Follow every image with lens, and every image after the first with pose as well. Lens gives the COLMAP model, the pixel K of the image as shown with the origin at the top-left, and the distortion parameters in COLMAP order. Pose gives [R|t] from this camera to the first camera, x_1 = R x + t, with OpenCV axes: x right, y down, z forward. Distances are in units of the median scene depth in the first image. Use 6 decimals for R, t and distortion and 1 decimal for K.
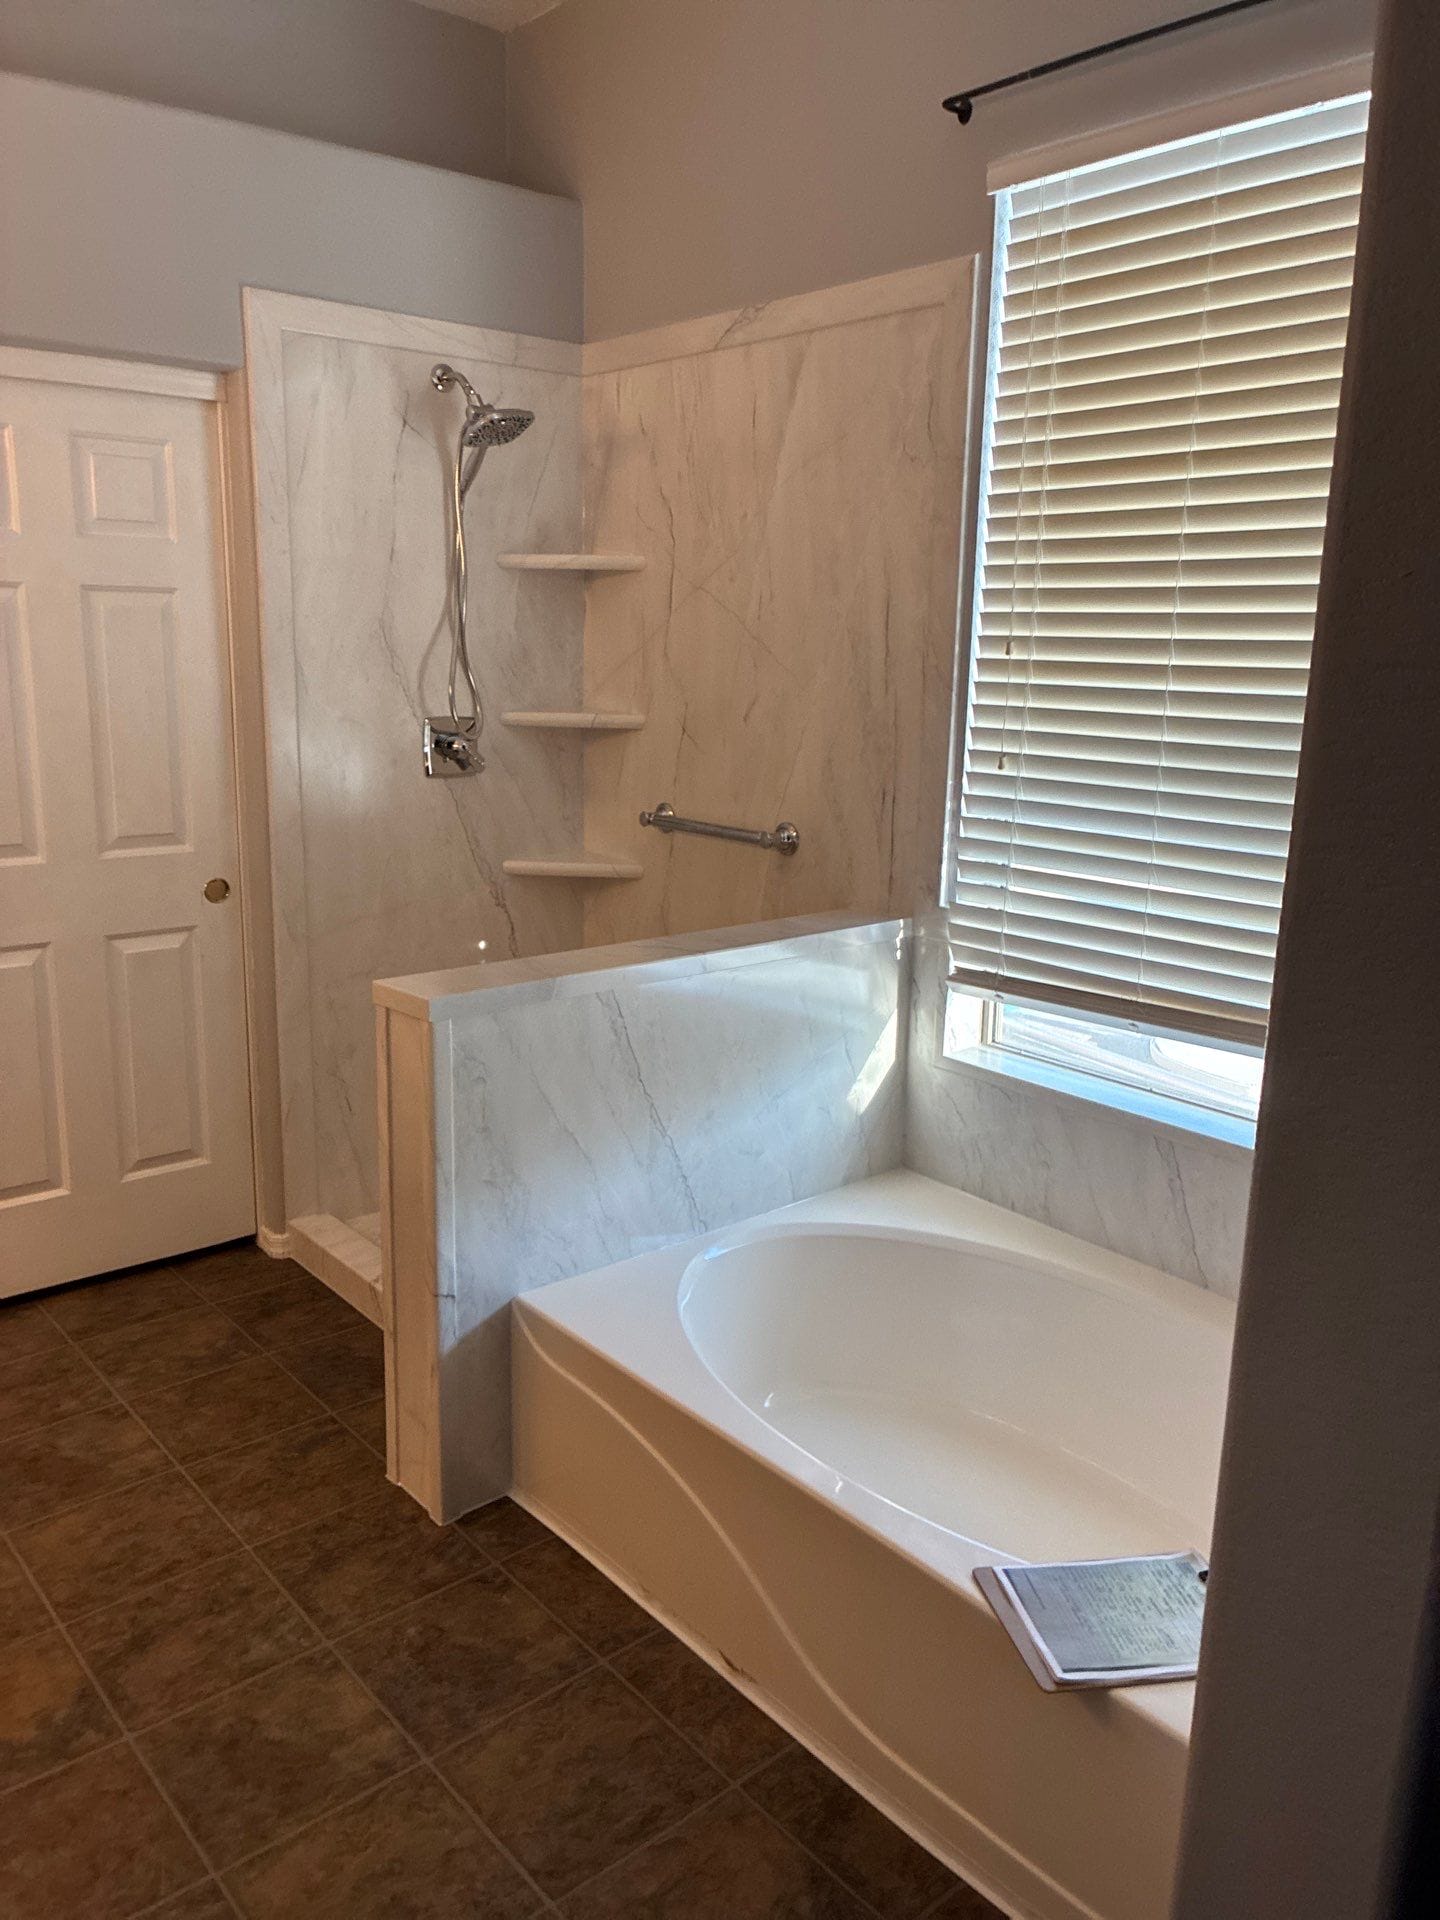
lens RADIAL K [[1469.8, 0, 703.3], [0, 1469.8, 949.8], [0, 0, 1]] dist [0.036424, -0.038556]
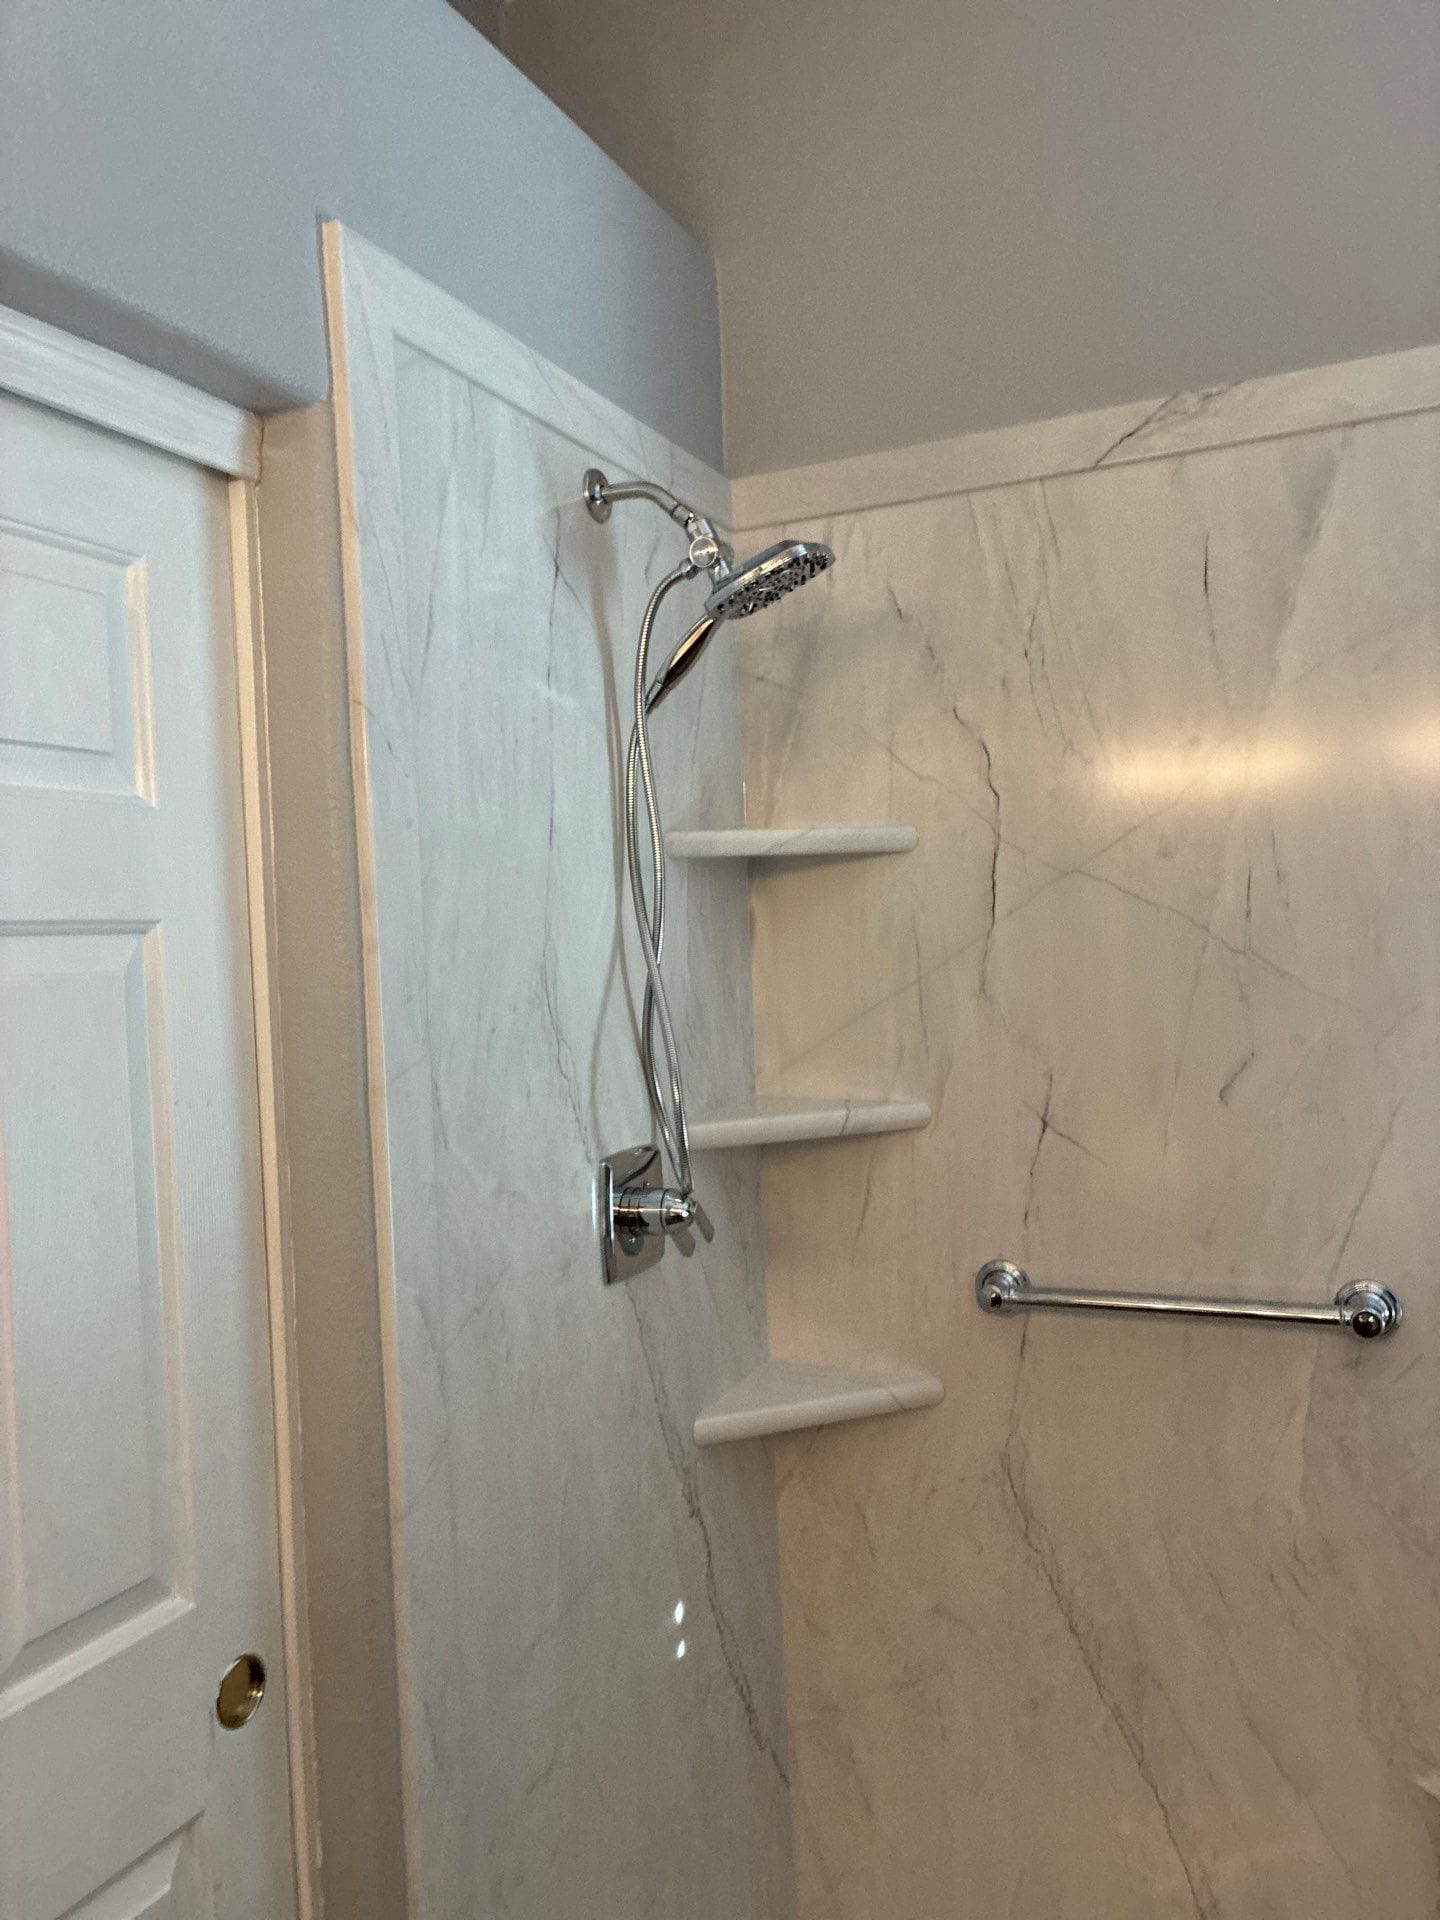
lens RADIAL K [[1469.8, 0, 710.5], [0, 1469.8, 947.9], [0, 0, 1]] dist [0.036424, -0.038556]
pose [[0.903306, -0.061186, 0.424611, -0.385264], [0.151025, 0.971770, -0.181256, -0.144376], [-0.401534, 0.227856, 0.887047, 0.596796]]
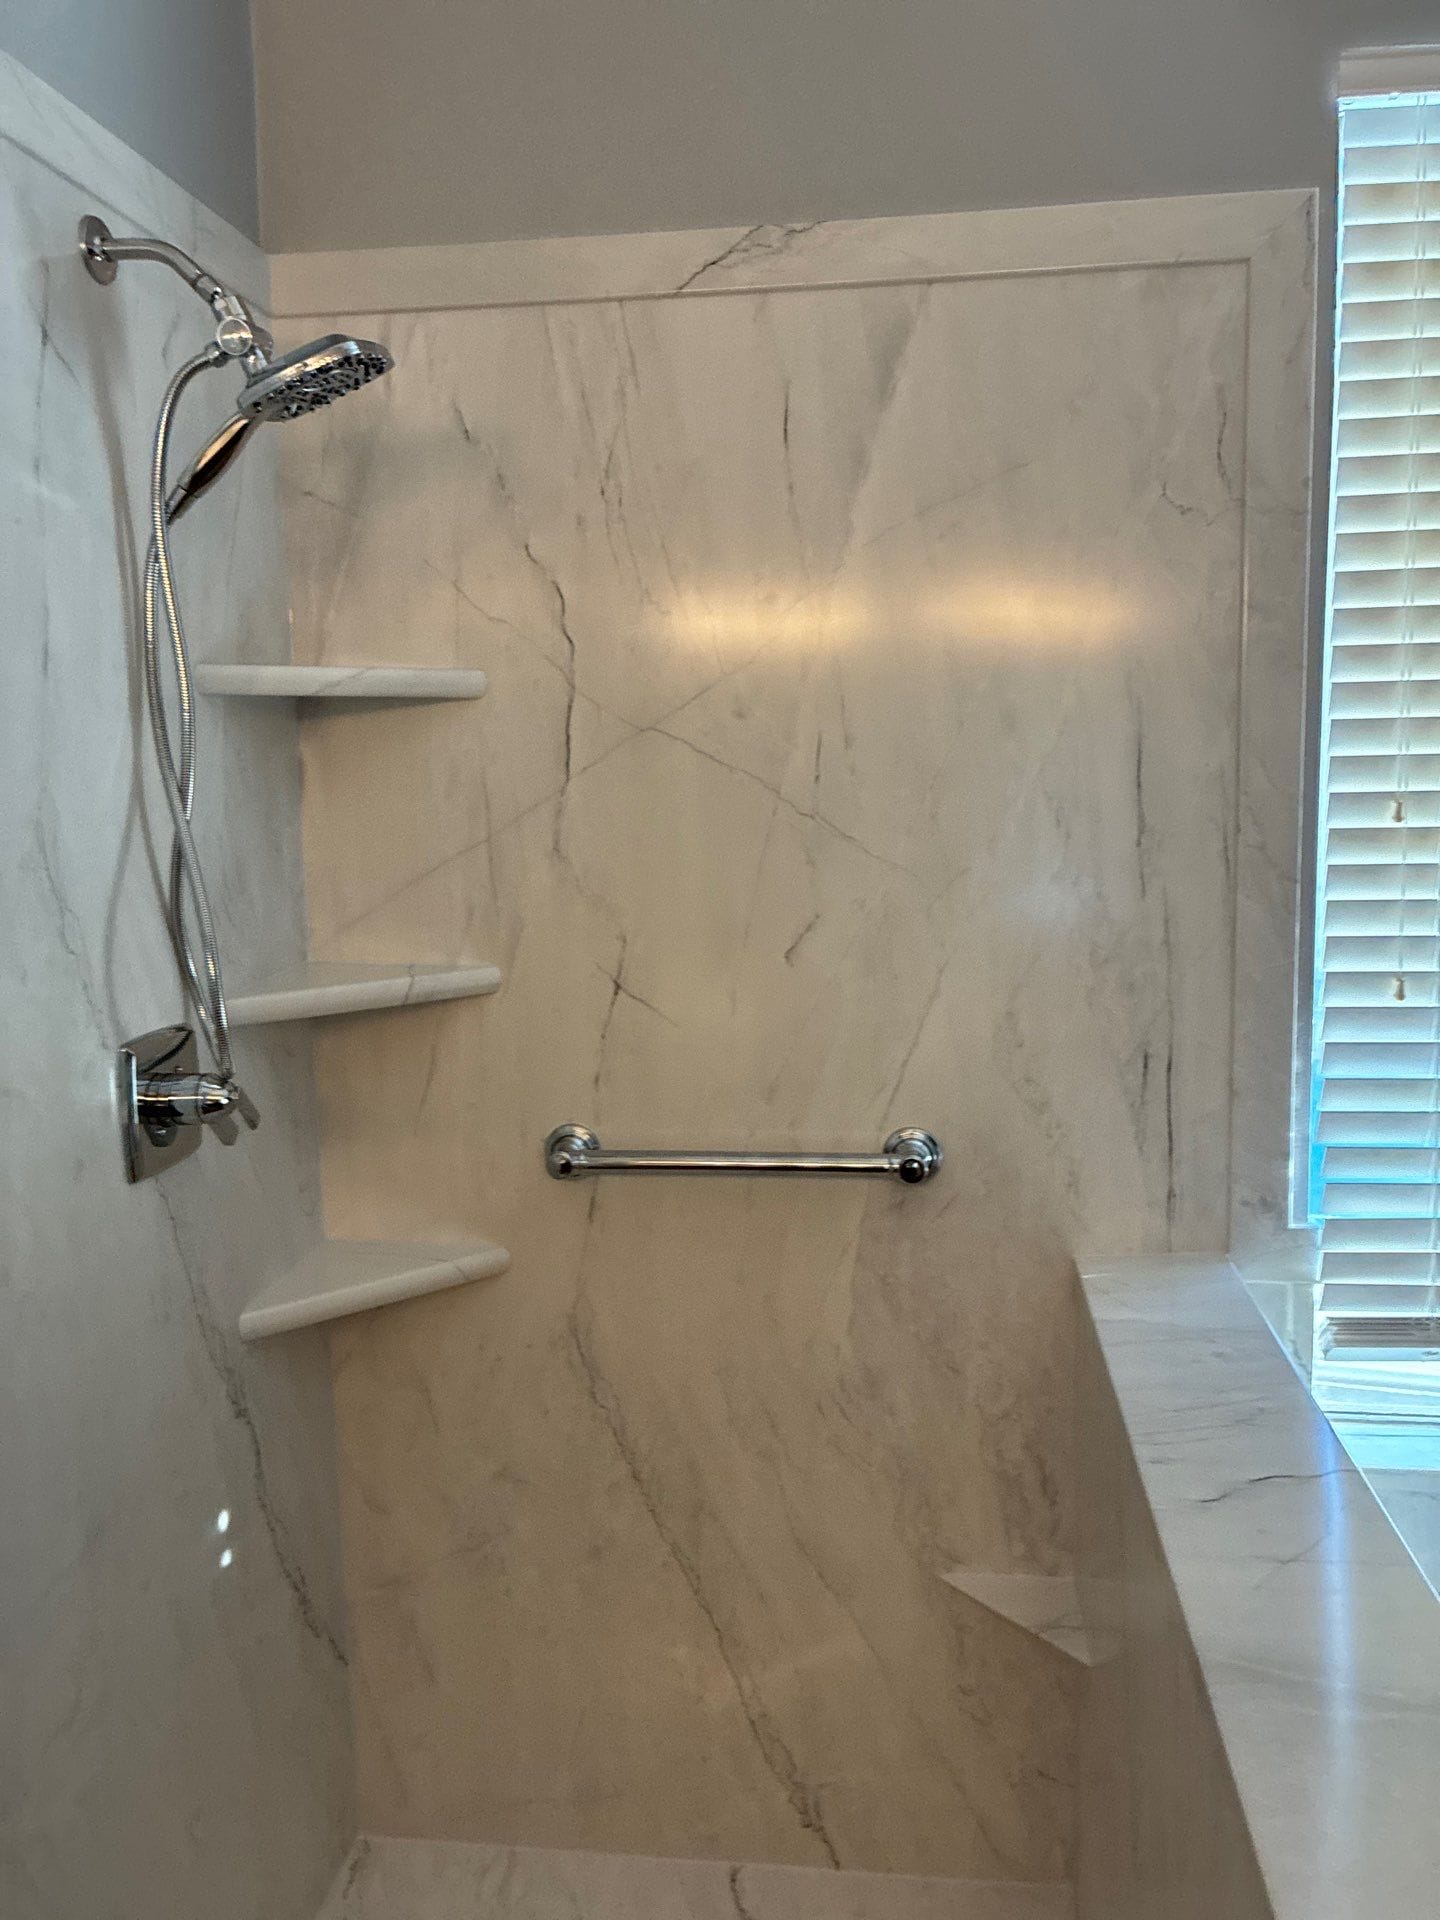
lens RADIAL K [[1469.8, 0, 754.2], [0, 1469.8, 938.7], [0, 0, 1]] dist [0.036424, -0.038556]
pose [[0.723419, -0.116002, 0.680595, -0.368992], [0.179392, 0.983508, -0.023048, -0.158472], [-0.666696, 0.138766, 0.732298, 0.622462]]
